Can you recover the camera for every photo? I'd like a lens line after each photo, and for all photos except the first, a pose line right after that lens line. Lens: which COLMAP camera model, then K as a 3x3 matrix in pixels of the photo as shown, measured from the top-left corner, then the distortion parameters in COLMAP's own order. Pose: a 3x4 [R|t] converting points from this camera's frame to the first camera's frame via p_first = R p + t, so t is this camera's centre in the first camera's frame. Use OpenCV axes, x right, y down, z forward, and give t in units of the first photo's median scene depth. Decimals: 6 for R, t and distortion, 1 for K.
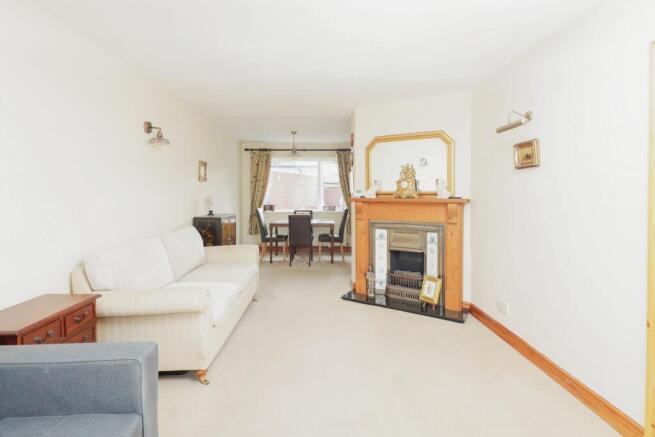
lens RADIAL K [[314.9, 0, 330.4], [0, 314.9, 193.0], [0, 0, 1]] dist [0.002027, 0.000144]
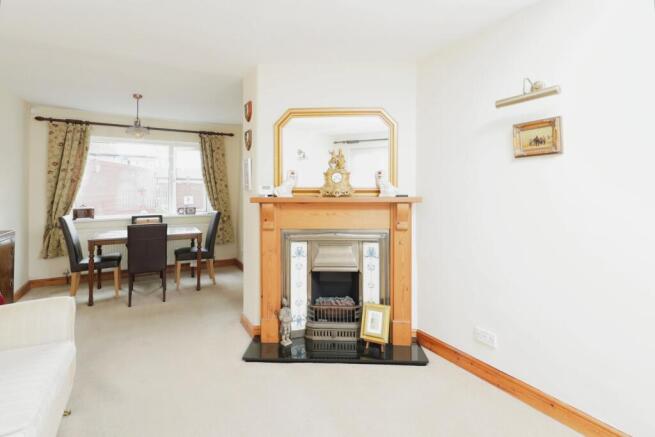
lens RADIAL K [[304.3, 0, 318.9], [0, 304.3, 185.2], [0, 0, 1]] dist [0.001671, -0.000193]
pose [[0.880820, 0.005383, 0.473421, -0.114862], [0.002292, 0.999875, -0.015633, 0.000446], [-0.473446, 0.014855, 0.880698, 0.384358]]
